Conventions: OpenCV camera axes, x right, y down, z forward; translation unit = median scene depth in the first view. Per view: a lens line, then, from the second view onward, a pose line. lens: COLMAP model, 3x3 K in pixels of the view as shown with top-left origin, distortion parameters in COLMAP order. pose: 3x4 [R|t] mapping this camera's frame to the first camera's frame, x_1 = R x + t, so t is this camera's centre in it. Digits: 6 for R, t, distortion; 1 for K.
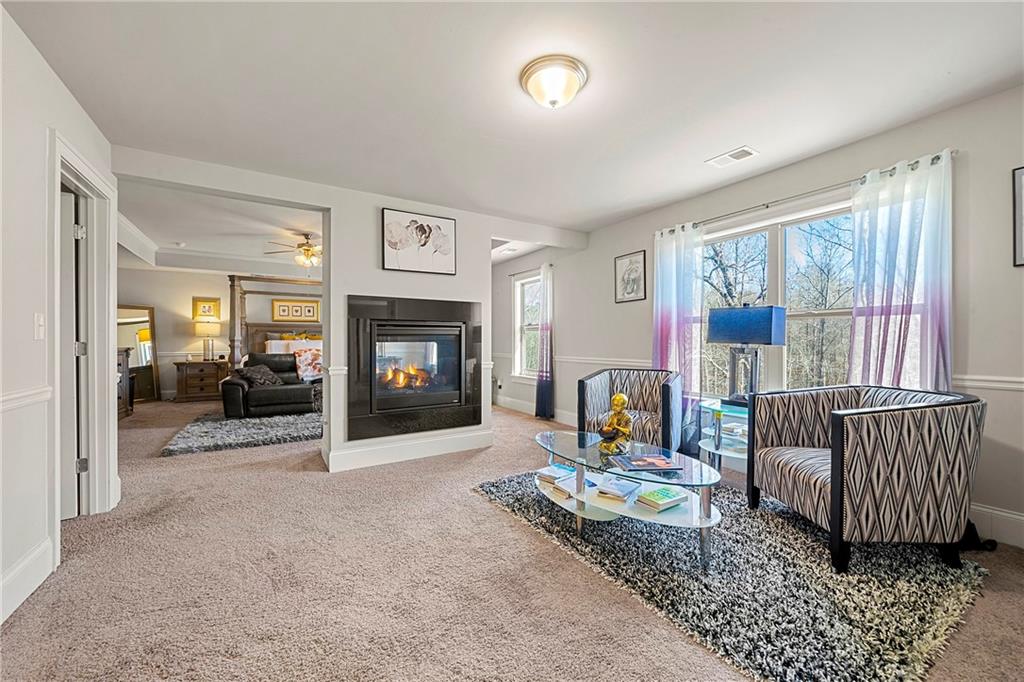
lens RADIAL K [[387.8, 0, 510.3], [0, 387.8, 344.0], [0, 0, 1]] dist [-0.001844, -0.000209]
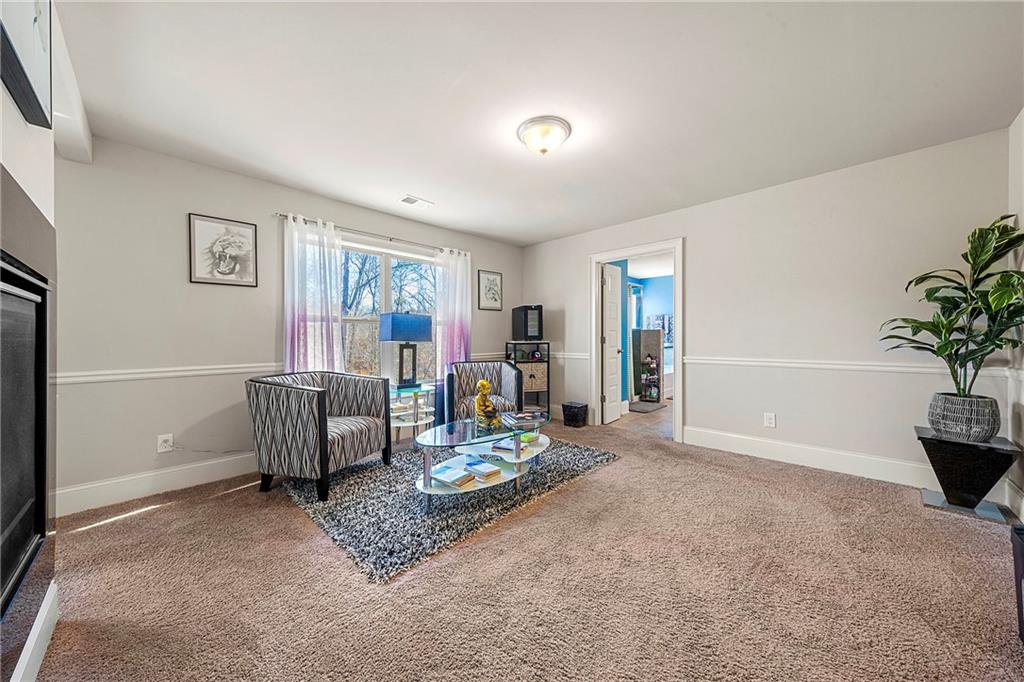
lens RADIAL K [[353.4, 0, 513.4], [0, 353.4, 339.0], [0, 0, 1]] dist [-0.005867, -0.000098]
pose [[-0.225751, -0.002236, 0.974183, -0.306766], [0.006523, 0.999971, 0.003806, -0.004408], [-0.974163, 0.007214, -0.225730, 0.416008]]
